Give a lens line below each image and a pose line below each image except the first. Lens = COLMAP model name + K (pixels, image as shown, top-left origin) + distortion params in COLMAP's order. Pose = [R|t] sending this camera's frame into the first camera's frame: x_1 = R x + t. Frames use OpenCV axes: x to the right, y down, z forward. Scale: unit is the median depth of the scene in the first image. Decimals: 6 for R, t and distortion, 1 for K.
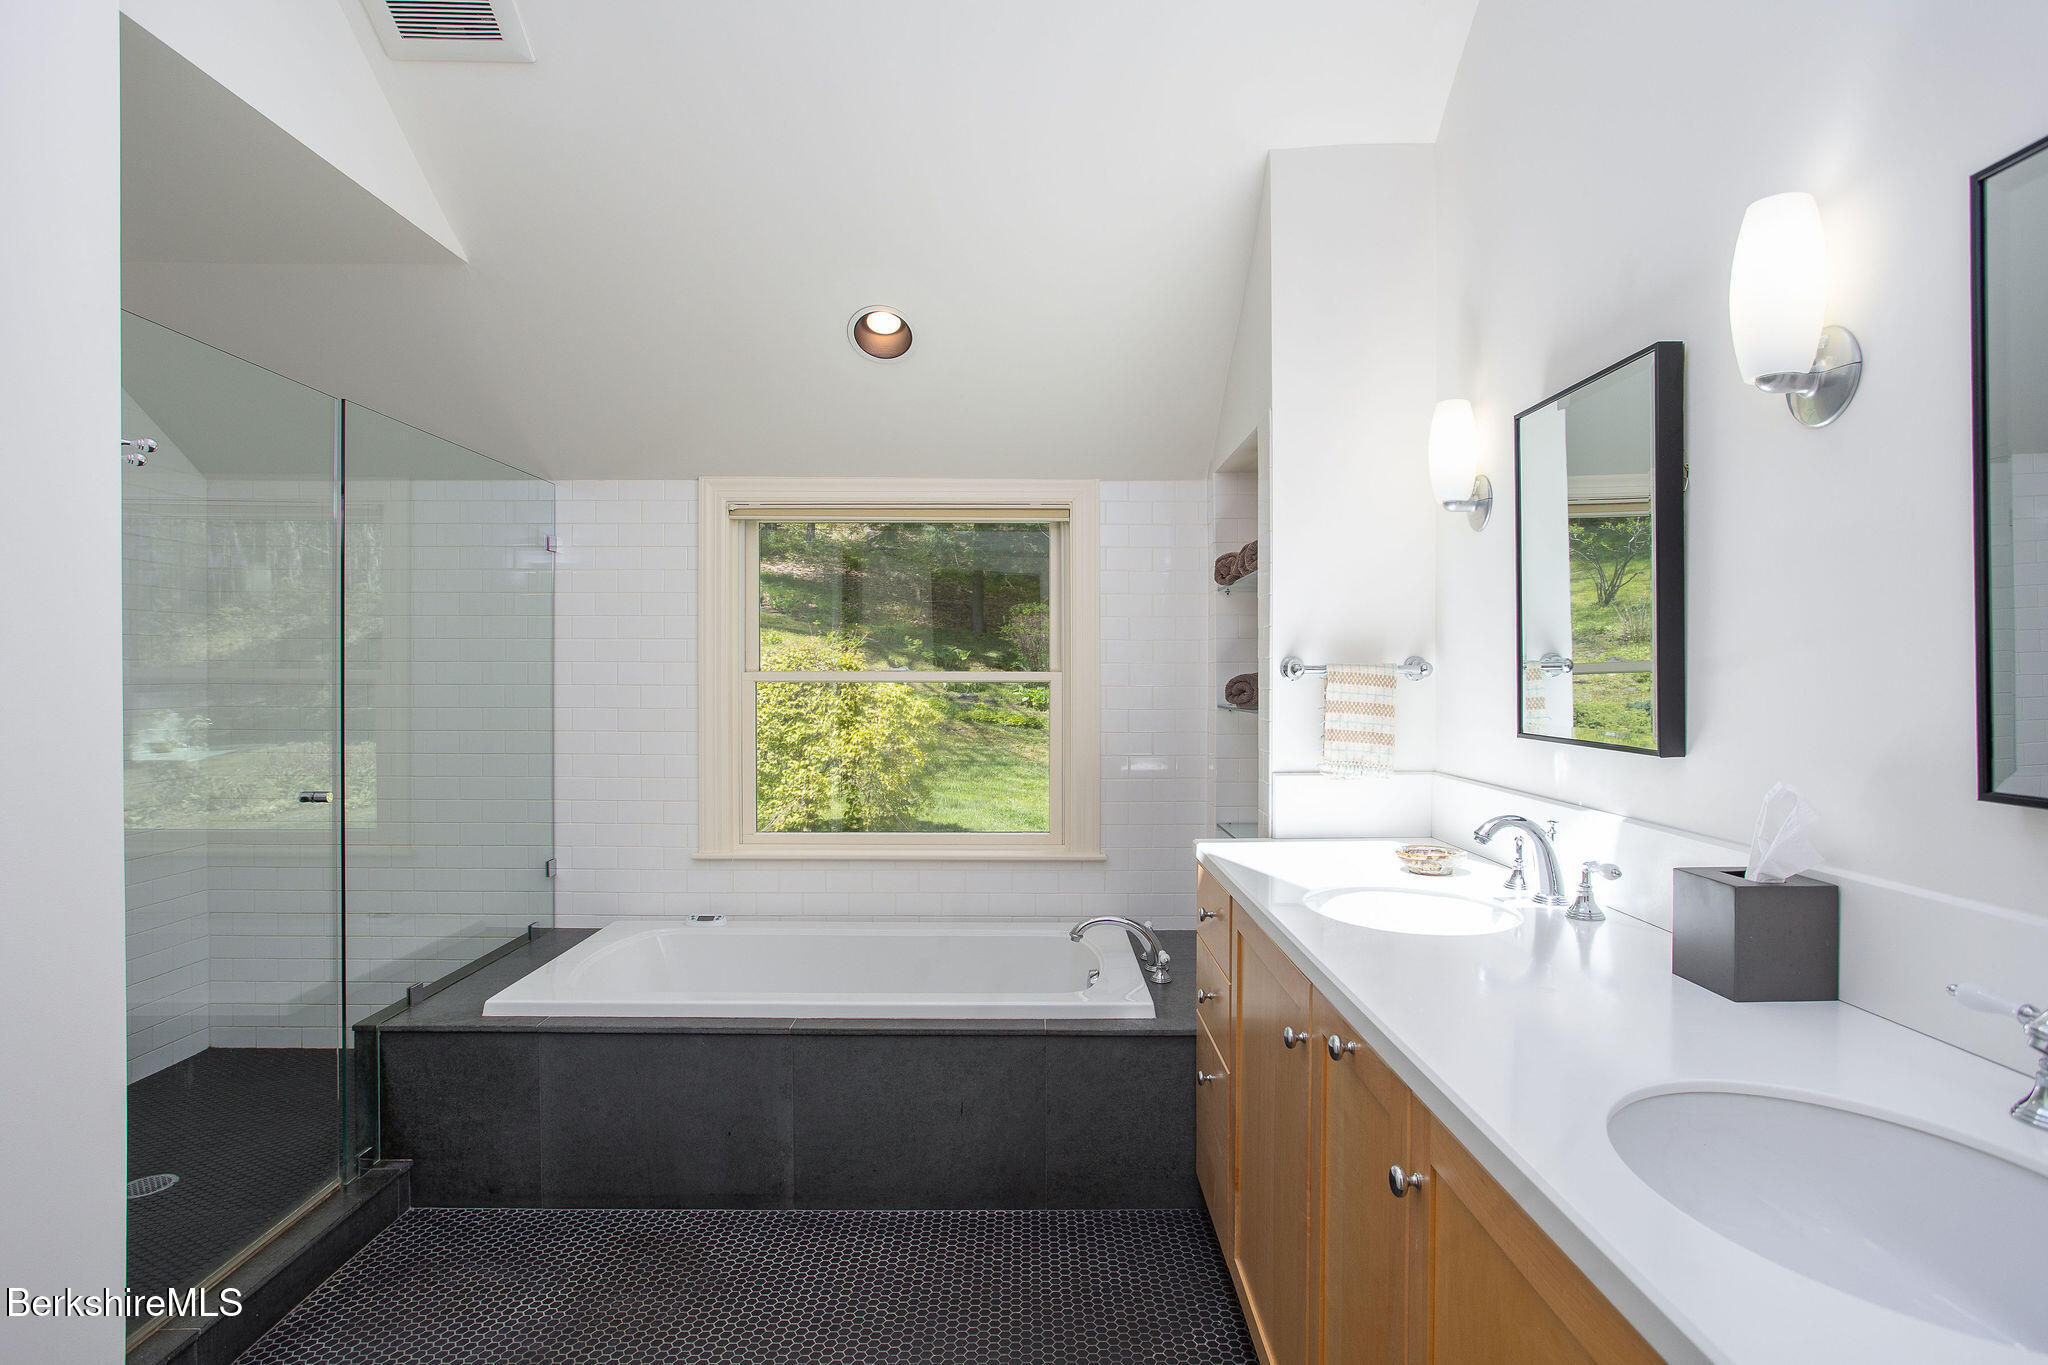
lens RADIAL K [[1084.9, 0, 1024.0], [0, 1084.9, 682.5], [0, 0, 1]] dist [-0.000547, 0.000799]
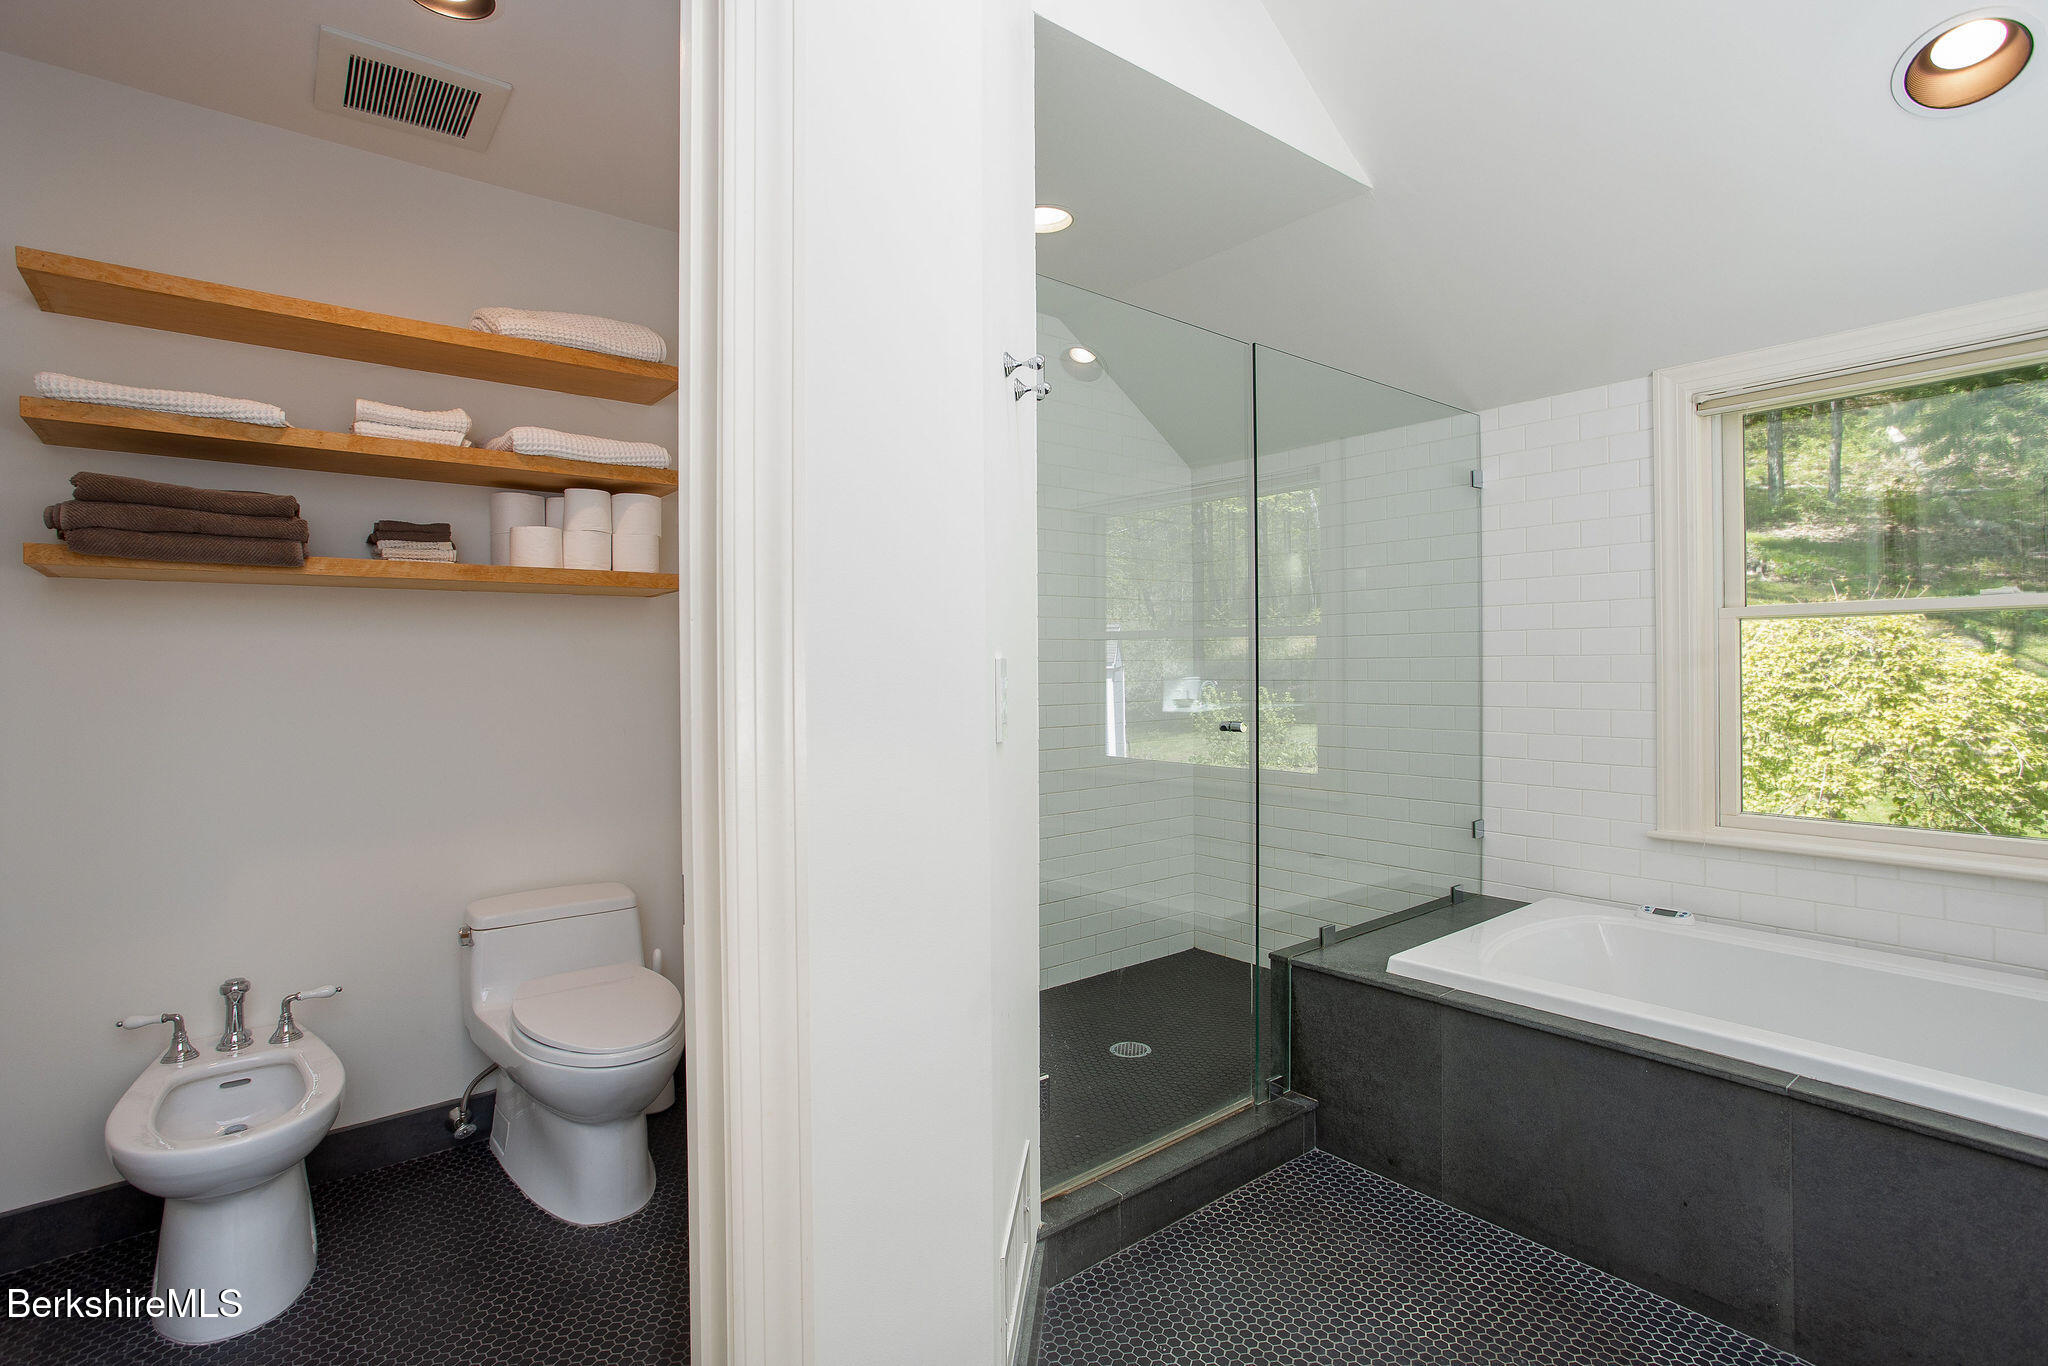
lens RADIAL K [[972.0, 0, 1024.0], [0, 972.0, 683.0], [0, 0, 1]] dist [-0.056802, 0.028212]
pose [[0.617228, -0.005168, -0.786768, -0.039194], [0.006145, 0.999980, -0.001748, 0.056931], [0.786761, -0.003756, 0.617247, 0.239761]]
